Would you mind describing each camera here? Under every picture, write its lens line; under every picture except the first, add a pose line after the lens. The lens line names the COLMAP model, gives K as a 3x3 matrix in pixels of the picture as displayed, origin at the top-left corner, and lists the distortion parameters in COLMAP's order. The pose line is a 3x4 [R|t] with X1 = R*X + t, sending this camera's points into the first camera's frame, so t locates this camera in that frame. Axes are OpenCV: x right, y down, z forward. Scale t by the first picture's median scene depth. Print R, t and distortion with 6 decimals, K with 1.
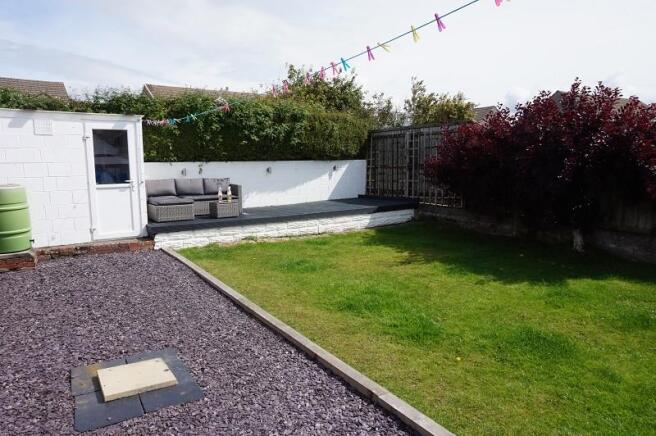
lens RADIAL K [[453.3, 0, 324.3], [0, 453.3, 217.6], [0, 0, 1]] dist [-0.012288, 0.018394]
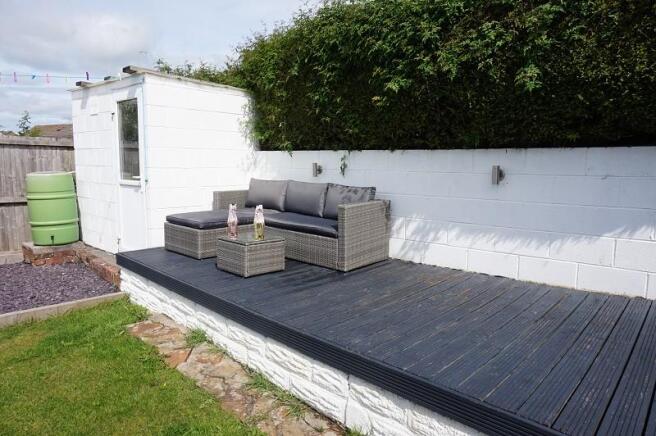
lens RADIAL K [[453.3, 0, 326.6], [0, 453.3, 216.6], [0, 0, 1]] dist [-0.012288, 0.018394]
pose [[0.245292, 0.132095, -0.960408, 0.201187], [-0.131109, 0.986092, 0.102142, -0.100247], [0.960543, 0.100863, 0.259199, 0.862013]]
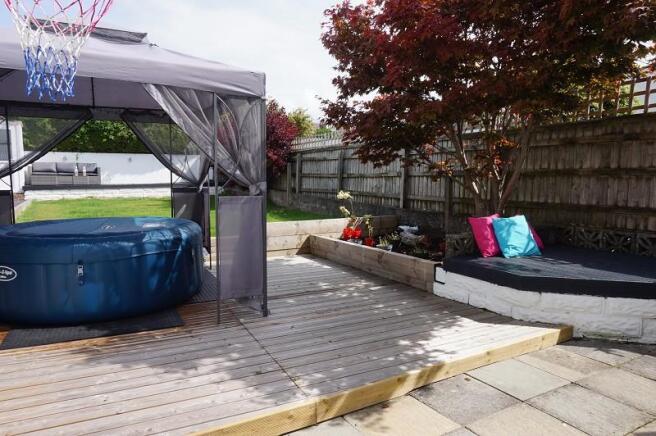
lens RADIAL K [[453.3, 0, 325.9], [0, 453.3, 219.1], [0, 0, 1]] dist [-0.012288, 0.018394]
pose [[0.998617, 0.017357, -0.049621, 0.659951], [-0.018567, 0.999539, -0.024027, 0.127567], [0.049181, 0.024915, 0.998479, -0.503696]]
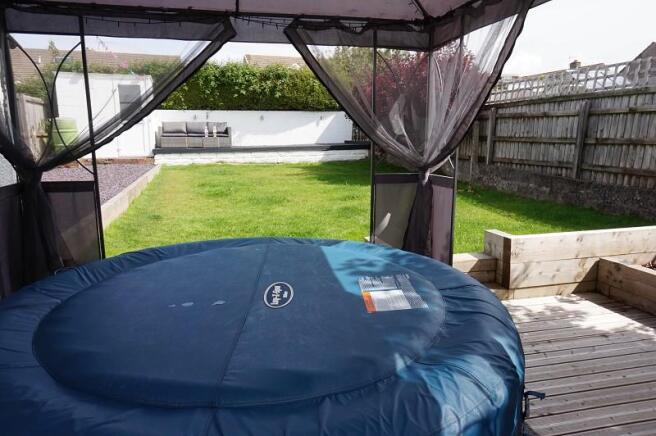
lens RADIAL K [[453.3, 0, 326.8], [0, 453.3, 218.8], [0, 0, 1]] dist [-0.012288, 0.018394]
pose [[0.955847, 0.065789, -0.286405, 0.495933], [-0.045780, 0.996055, 0.076016, 0.086201], [0.290276, -0.059548, 0.955088, -0.239493]]
